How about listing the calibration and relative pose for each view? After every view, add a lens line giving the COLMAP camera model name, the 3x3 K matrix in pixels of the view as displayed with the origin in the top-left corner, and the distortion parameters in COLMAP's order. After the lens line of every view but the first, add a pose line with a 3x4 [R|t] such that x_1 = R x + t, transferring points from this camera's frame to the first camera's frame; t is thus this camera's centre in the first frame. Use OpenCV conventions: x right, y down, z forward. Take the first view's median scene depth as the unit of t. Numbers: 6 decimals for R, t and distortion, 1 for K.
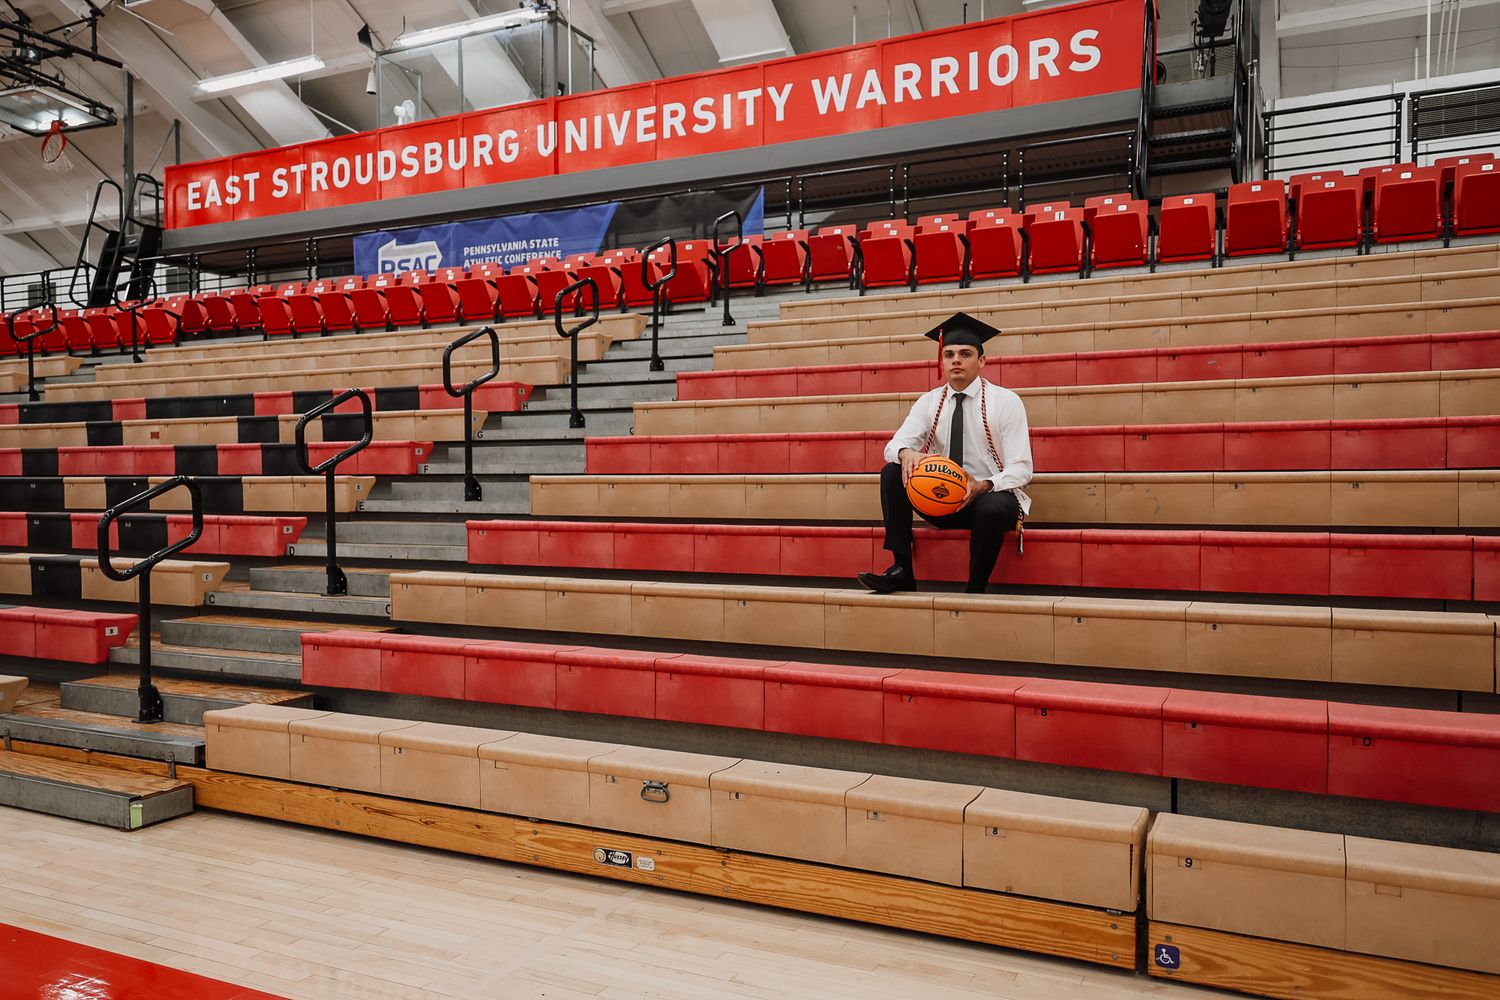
lens RADIAL K [[1230.2, 0, 712.3], [0, 1230.2, 509.1], [0, 0, 1]] dist [-0.008593, 0.016354]
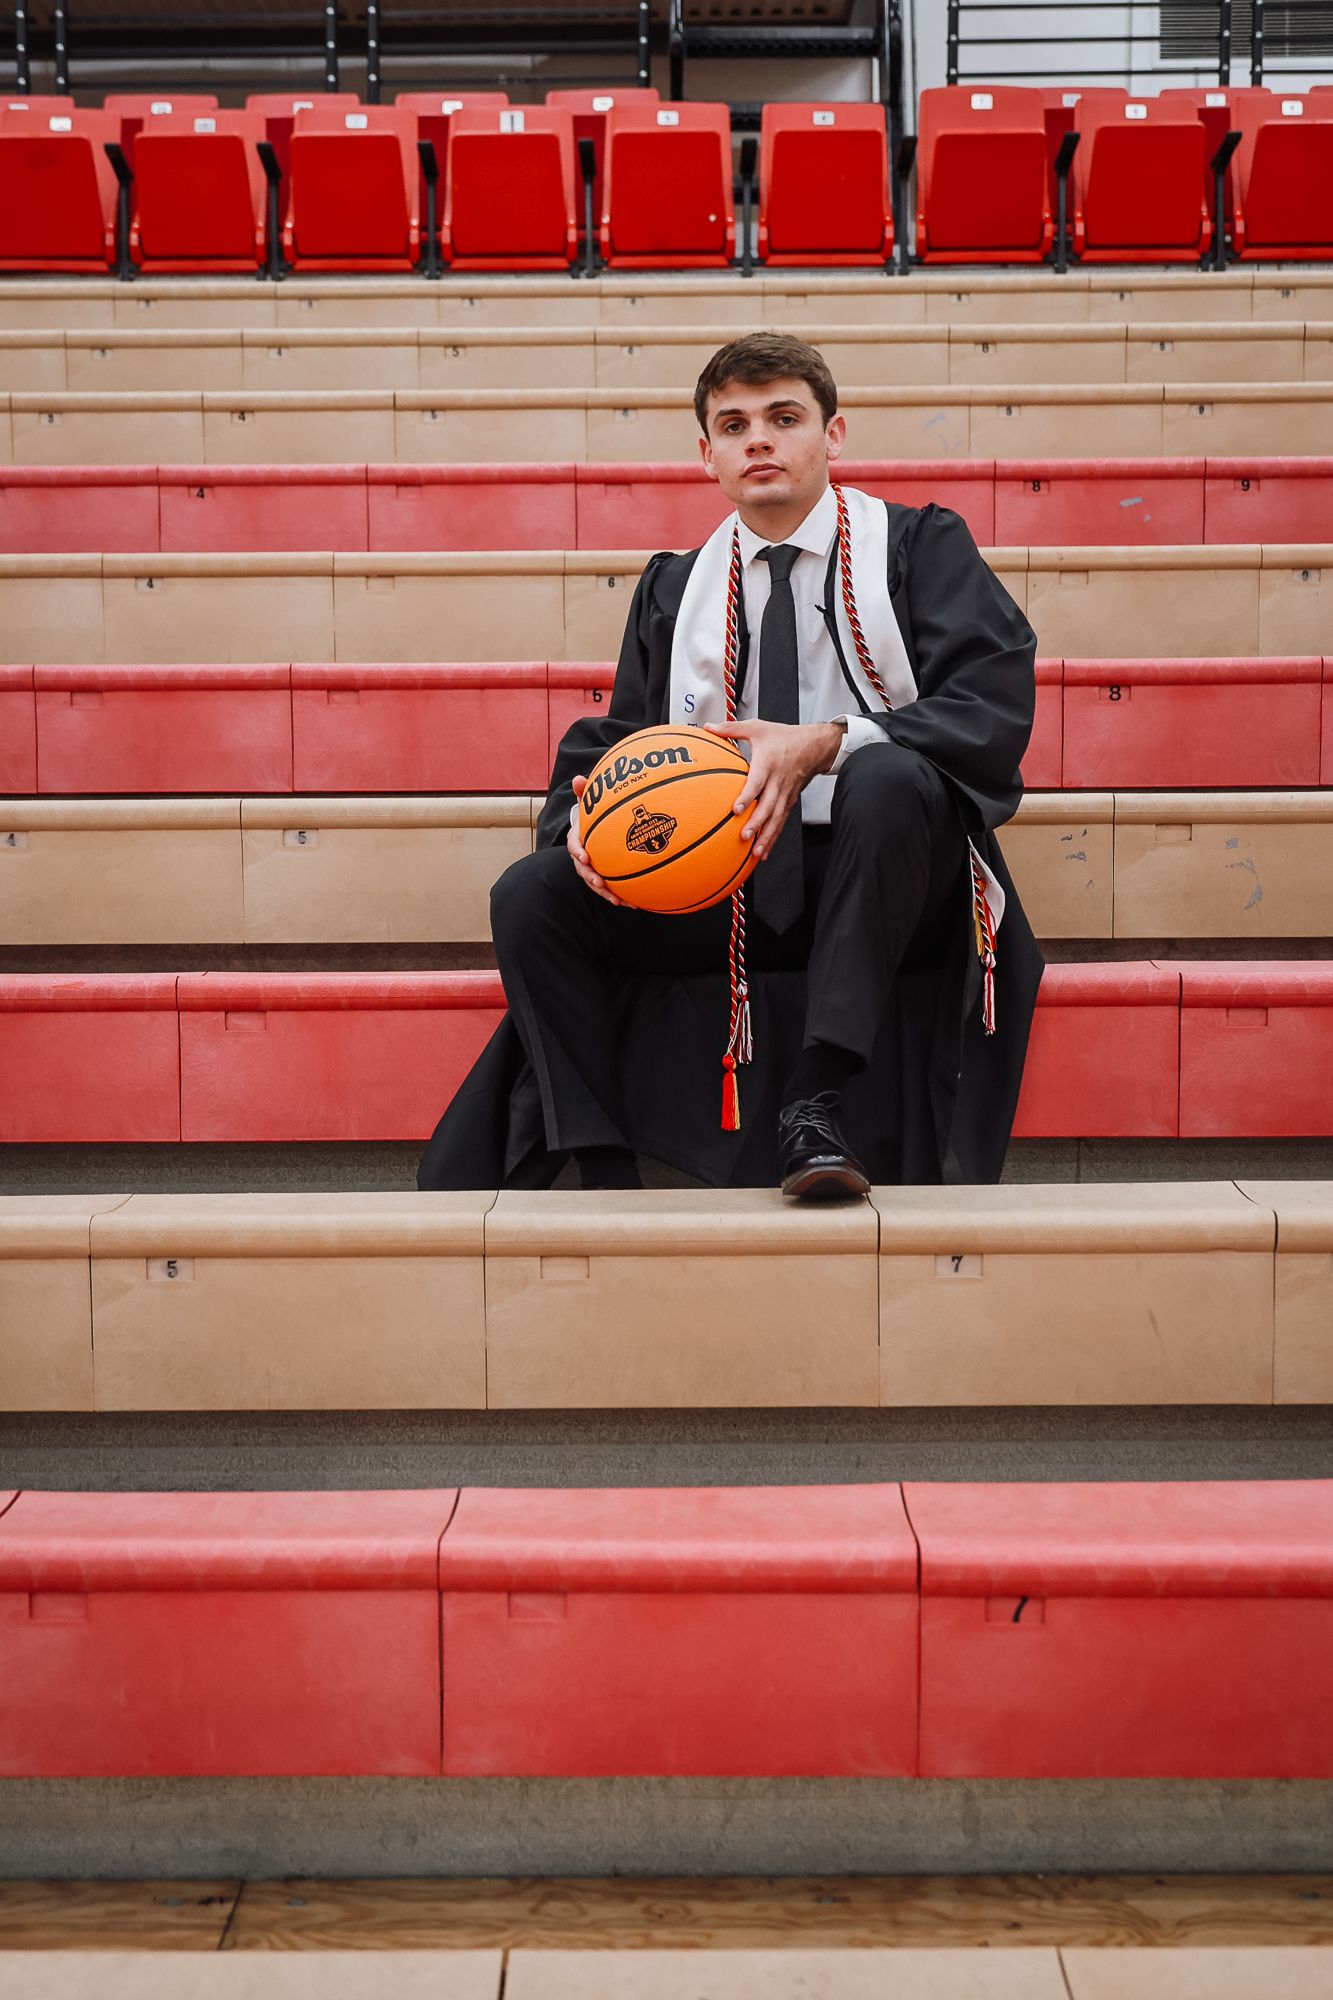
lens RADIAL K [[2688.0, 0, 665.2], [0, 2688.0, 987.9], [0, 0, 1]] dist [-0.019073, 0.000000]
pose [[0.881482, -0.036780, 0.470782, -0.158200], [0.013938, 0.998554, 0.051915, -0.016627], [-0.472011, -0.039201, 0.880721, 0.410878]]
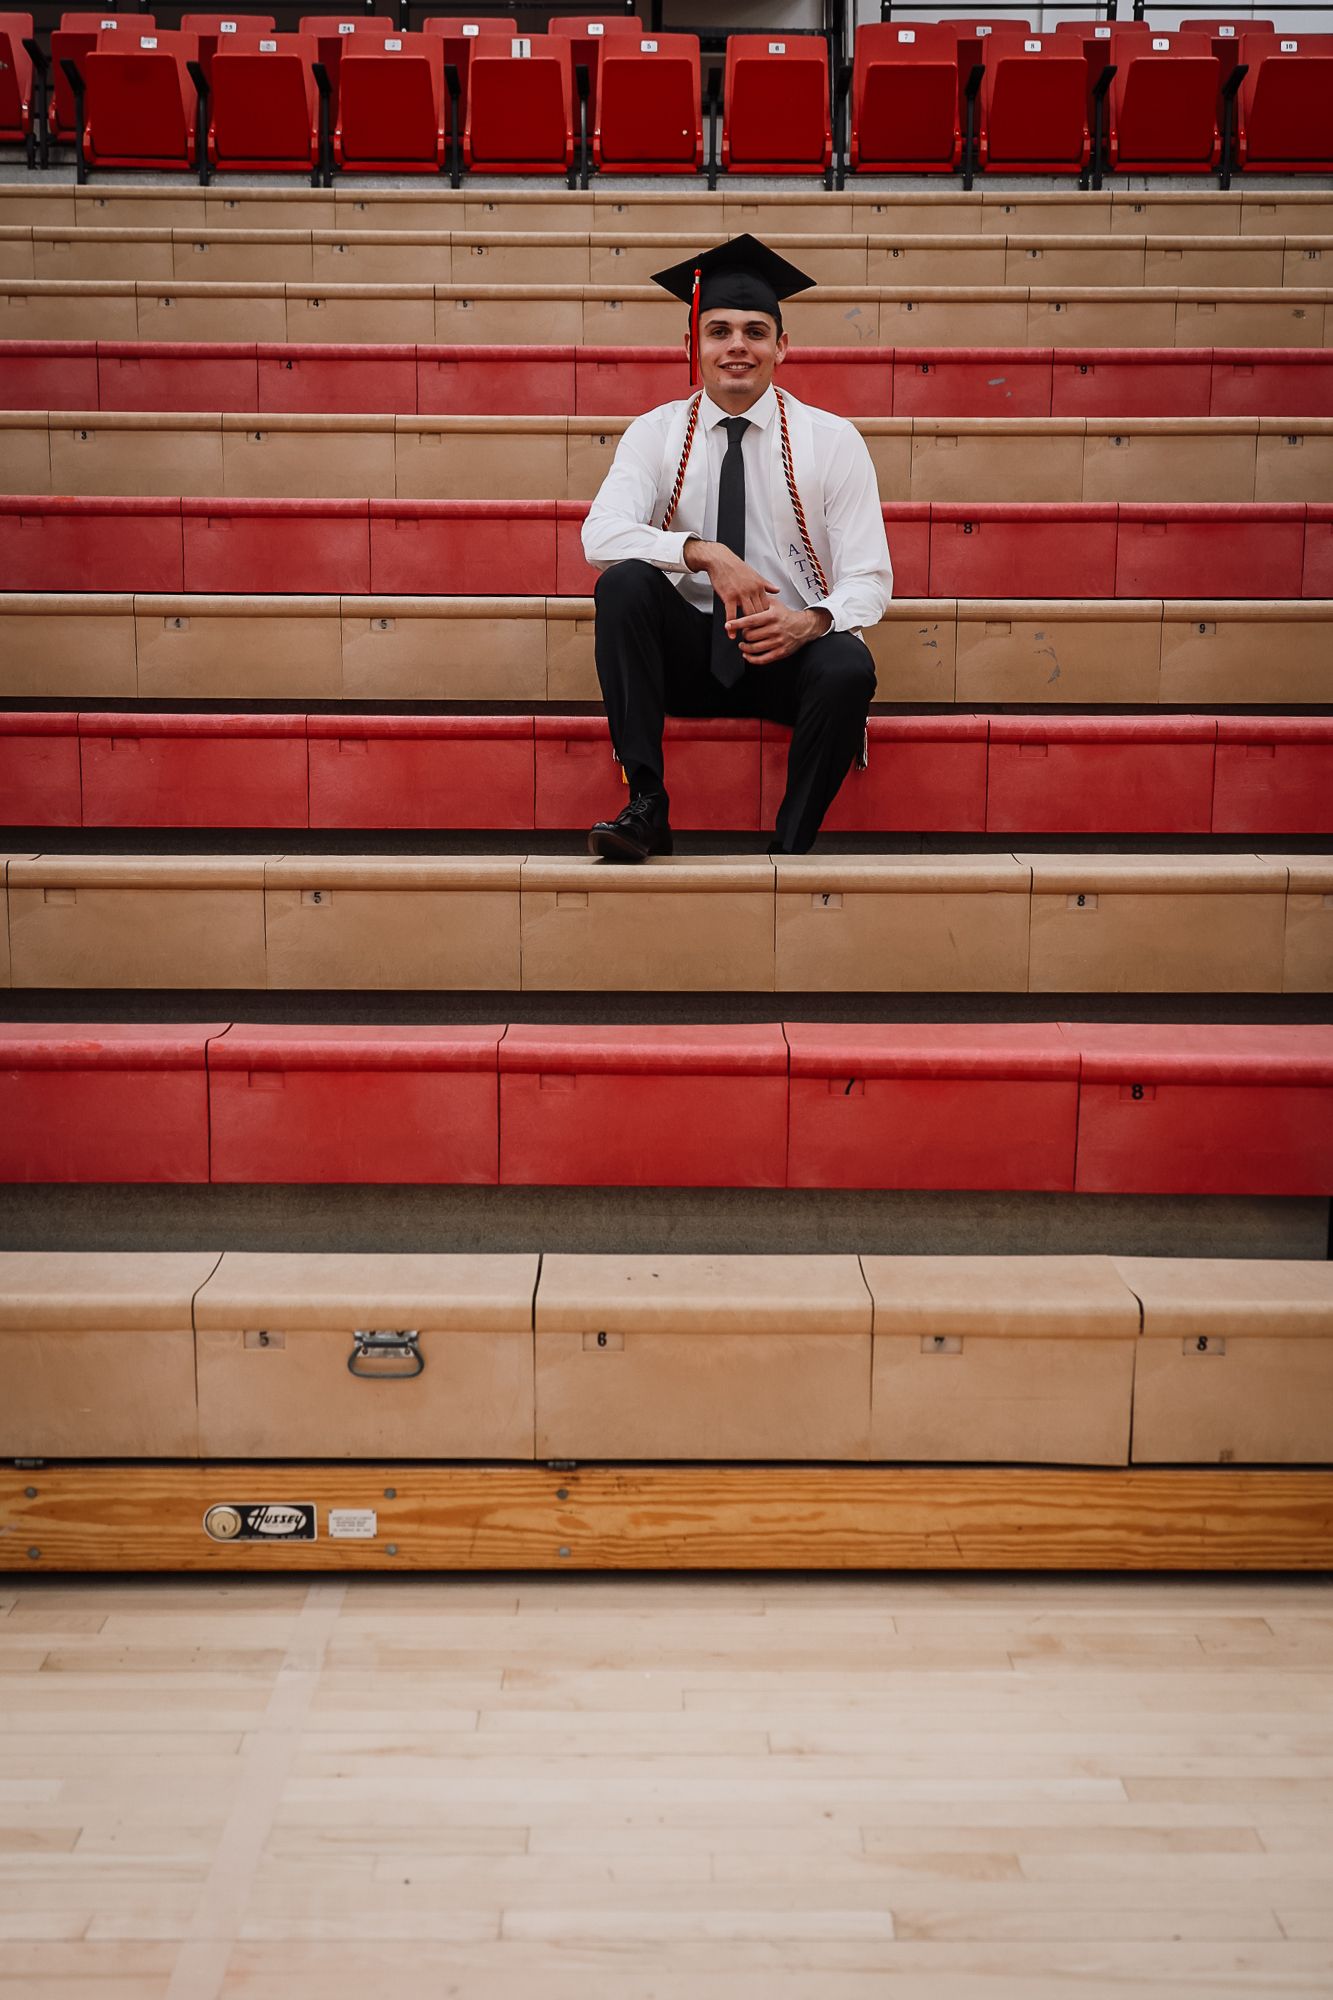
lens RADIAL K [[2503.3, 0, 668.0], [0, 2503.3, 995.8], [0, 0, 1]] dist [0.003051, 0.000000]
pose [[0.876630, -0.063813, 0.476915, -0.283714], [0.002374, 0.991728, 0.128333, -0.001013], [-0.481160, -0.111368, 0.869530, 0.175252]]
